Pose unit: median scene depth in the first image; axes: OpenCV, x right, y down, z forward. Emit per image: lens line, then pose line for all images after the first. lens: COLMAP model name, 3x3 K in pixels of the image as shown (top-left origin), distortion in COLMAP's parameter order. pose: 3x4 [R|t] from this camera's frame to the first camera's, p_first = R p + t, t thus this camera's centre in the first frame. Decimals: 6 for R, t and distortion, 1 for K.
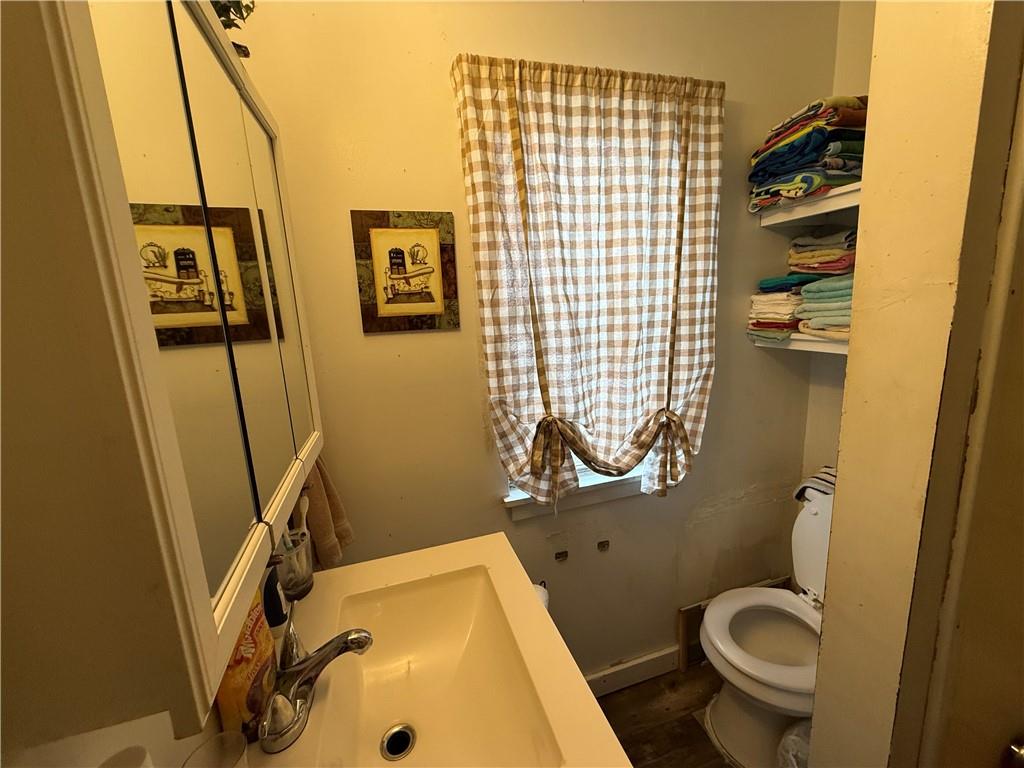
lens RADIAL K [[405.1, 0, 510.9], [0, 405.1, 382.3], [0, 0, 1]] dist [-0.001378, -0.000429]
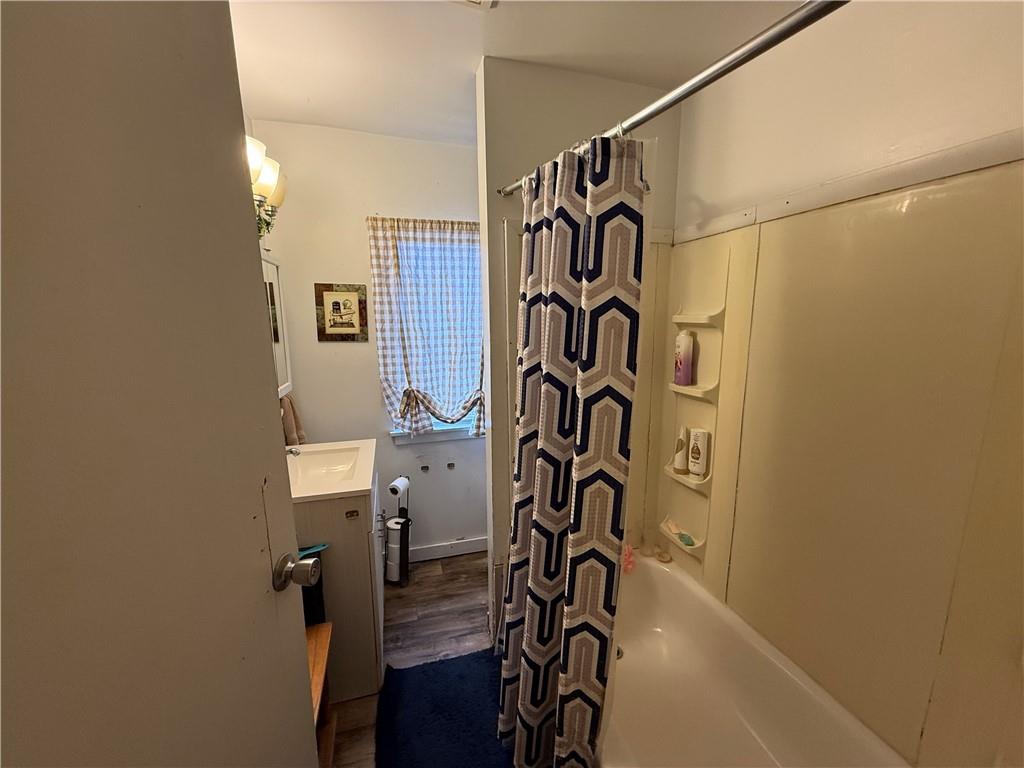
lens RADIAL K [[405.1, 0, 510.2], [0, 405.1, 383.1], [0, 0, 1]] dist [-0.001378, -0.000429]
pose [[0.998166, 0.059893, -0.008803, 0.634425], [-0.059985, 0.998143, -0.010597, 0.053977], [0.008152, 0.011105, 0.999905, -1.035207]]
